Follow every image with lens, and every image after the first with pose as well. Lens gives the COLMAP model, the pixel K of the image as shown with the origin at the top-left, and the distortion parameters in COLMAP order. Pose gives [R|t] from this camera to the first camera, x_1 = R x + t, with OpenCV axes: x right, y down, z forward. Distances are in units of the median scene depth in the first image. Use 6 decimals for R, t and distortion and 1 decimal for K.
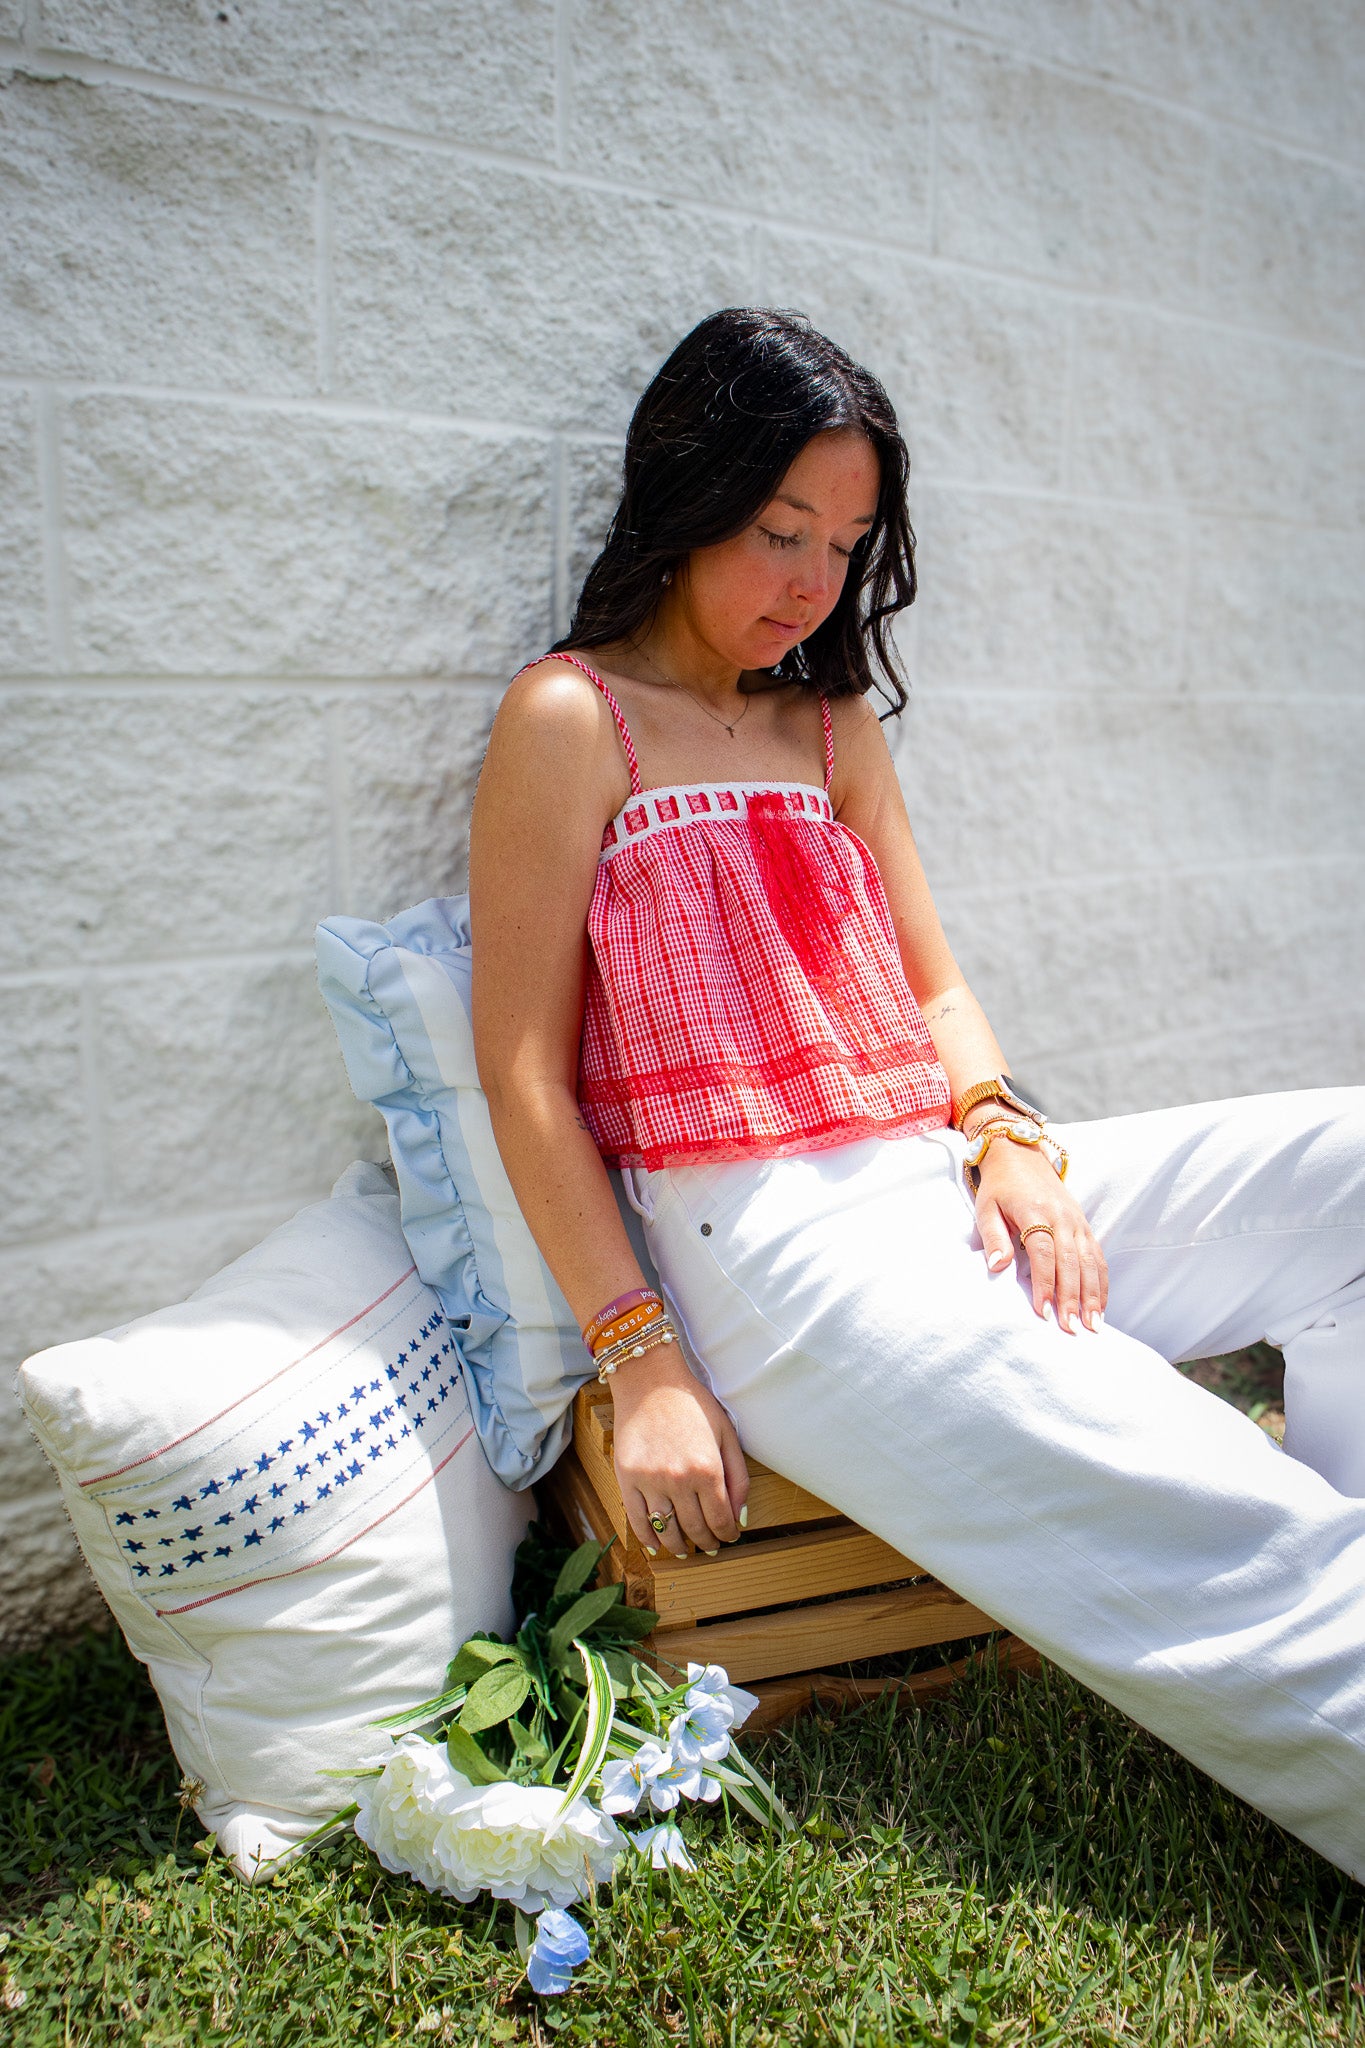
lens RADIAL K [[1611.1, 0, 722.0], [0, 1611.1, 1038.9], [0, 0, 1]] dist [-0.083107, 0.055958]
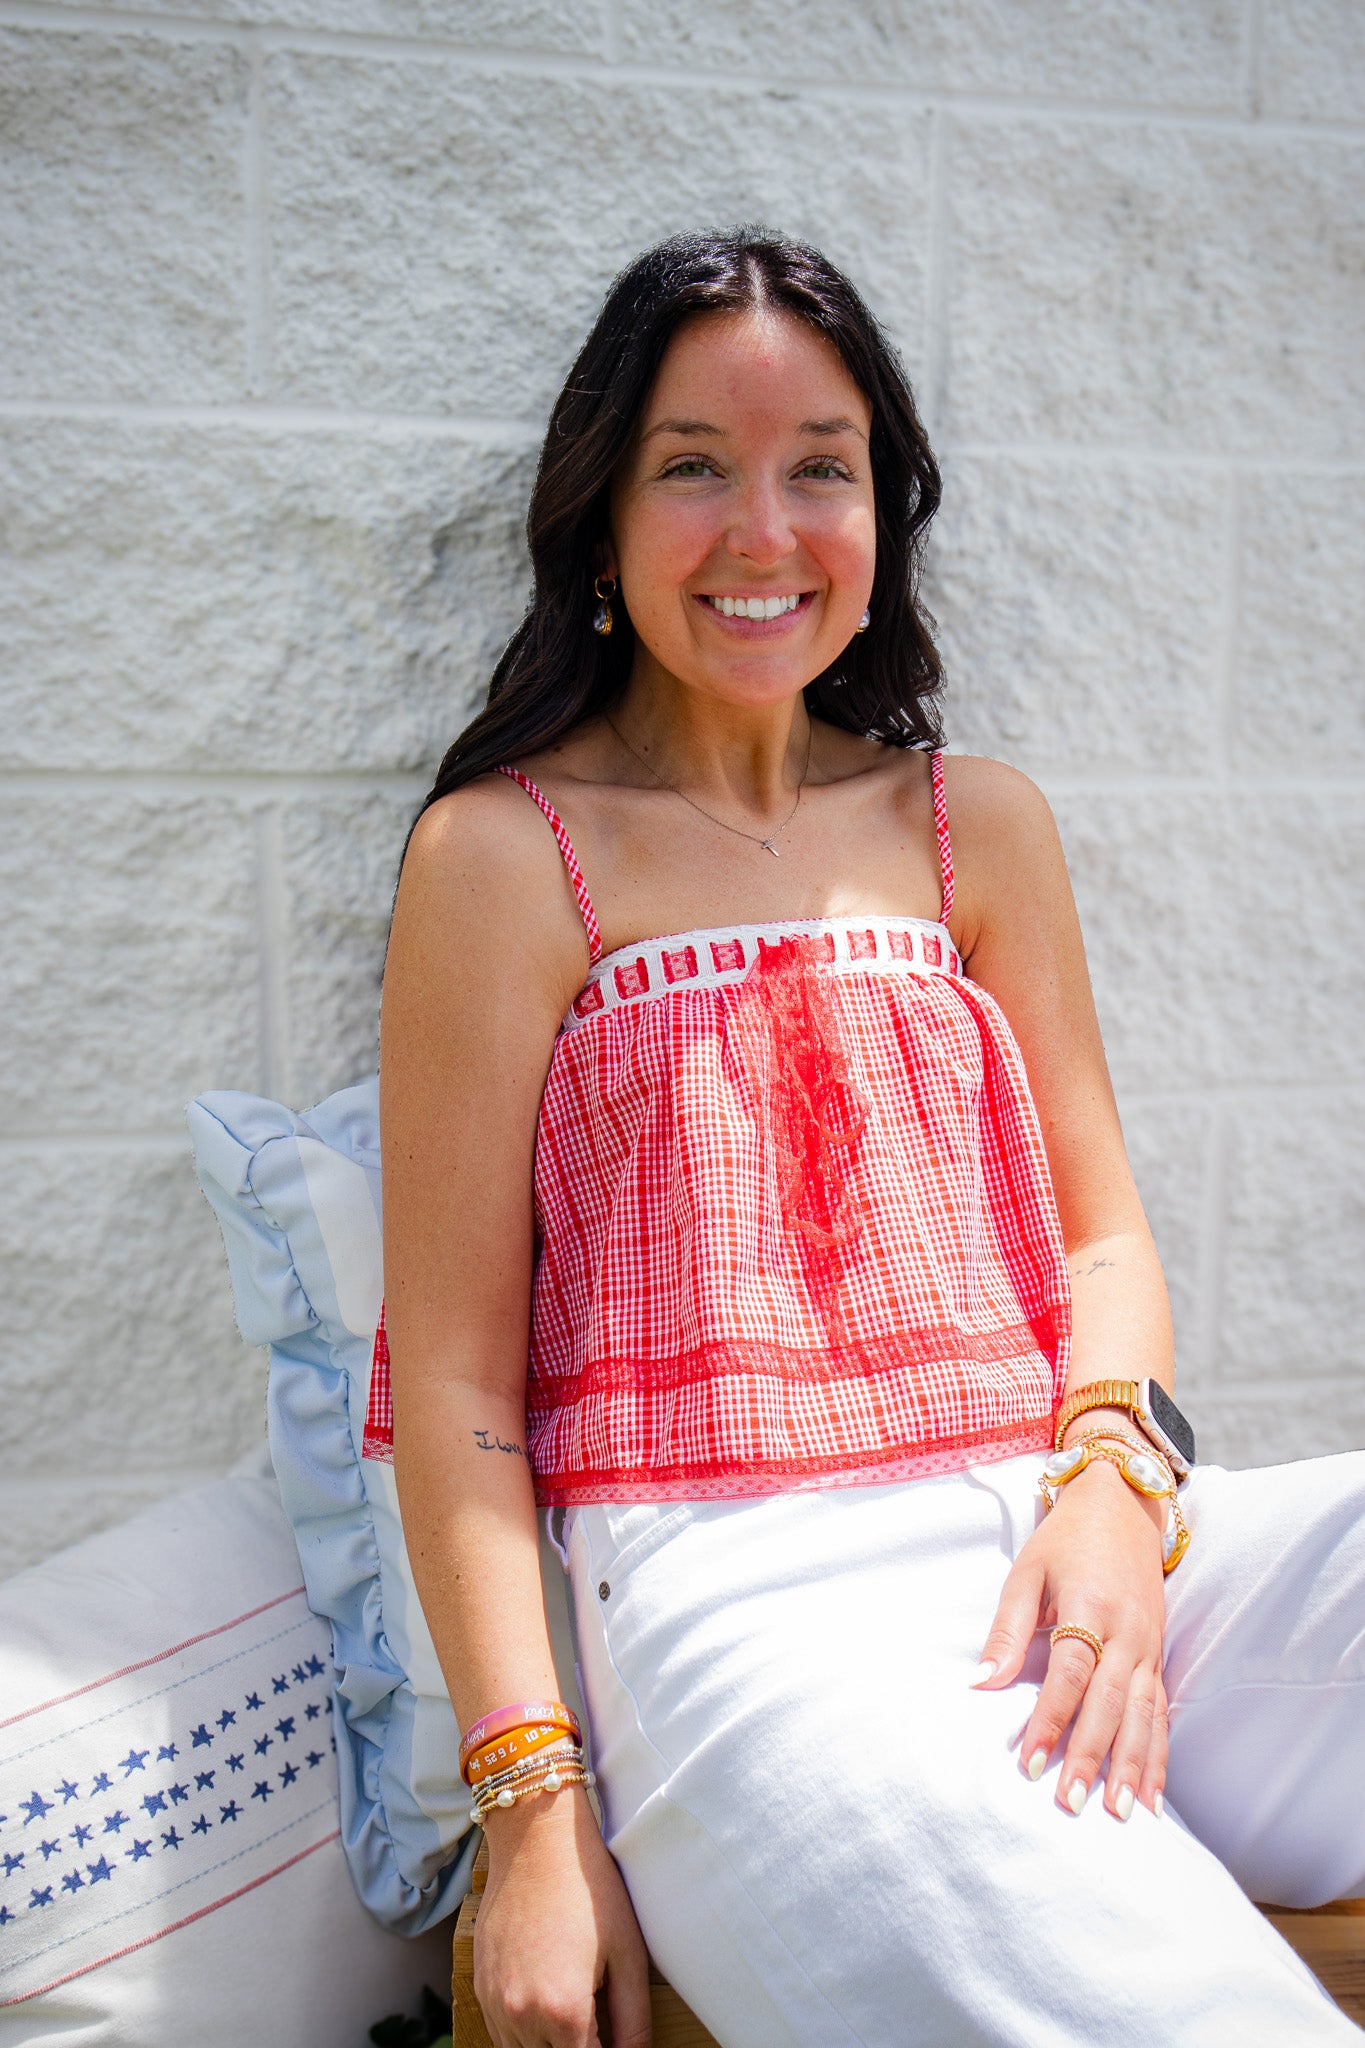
lens RADIAL K [[2247.1, 0, 690.0], [0, 2247.1, 1036.8], [0, 0, 1]] dist [0.028982, 0.000000]
pose [[0.933718, 0.043211, -0.355391, 0.329909], [-0.072802, 0.994865, -0.070312, -0.045790], [0.350528, 0.091525, 0.932069, 0.104803]]
